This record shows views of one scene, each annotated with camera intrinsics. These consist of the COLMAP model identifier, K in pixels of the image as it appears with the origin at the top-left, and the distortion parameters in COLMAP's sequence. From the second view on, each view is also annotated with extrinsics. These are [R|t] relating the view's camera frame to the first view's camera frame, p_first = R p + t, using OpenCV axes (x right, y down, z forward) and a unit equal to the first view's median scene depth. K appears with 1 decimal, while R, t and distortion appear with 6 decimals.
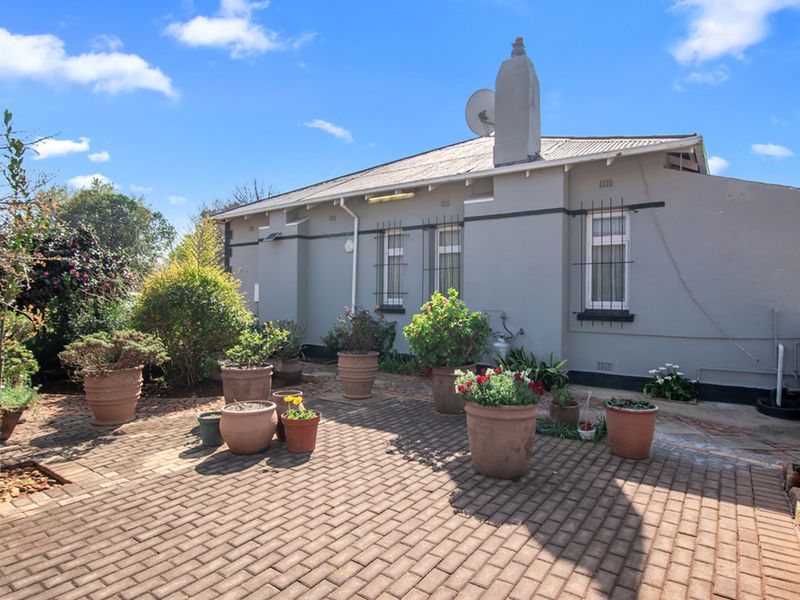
lens RADIAL K [[443.1, 0, 400.0], [0, 443.1, 300.0], [0, 0, 1]] dist [0.003143, 0.000296]
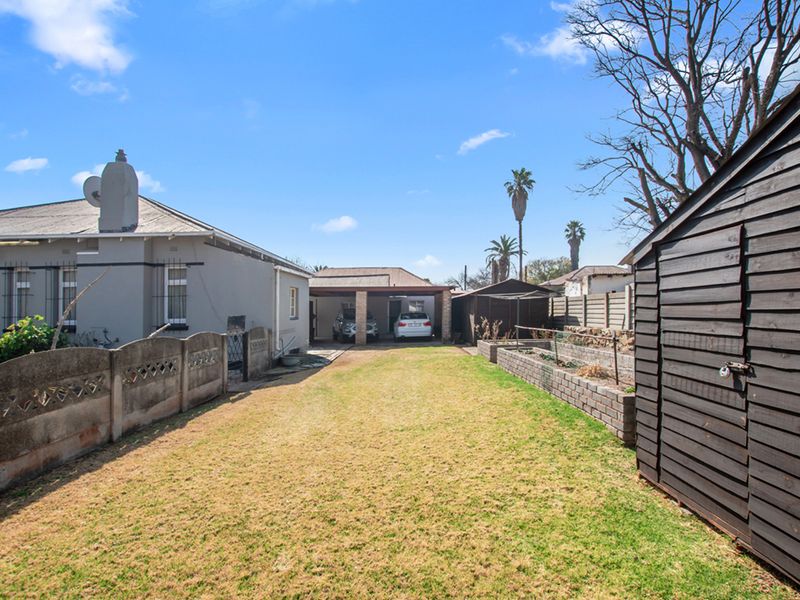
lens RADIAL K [[400.5, 0, 400.0], [0, 400.5, 300.0], [0, 0, 1]] dist [-0.015749, -0.000240]
pose [[0.819540, -0.008924, 0.572952, 0.268986], [0.030068, 0.999171, -0.027446, -0.000426], [-0.572232, 0.039721, 0.819129, -0.665365]]
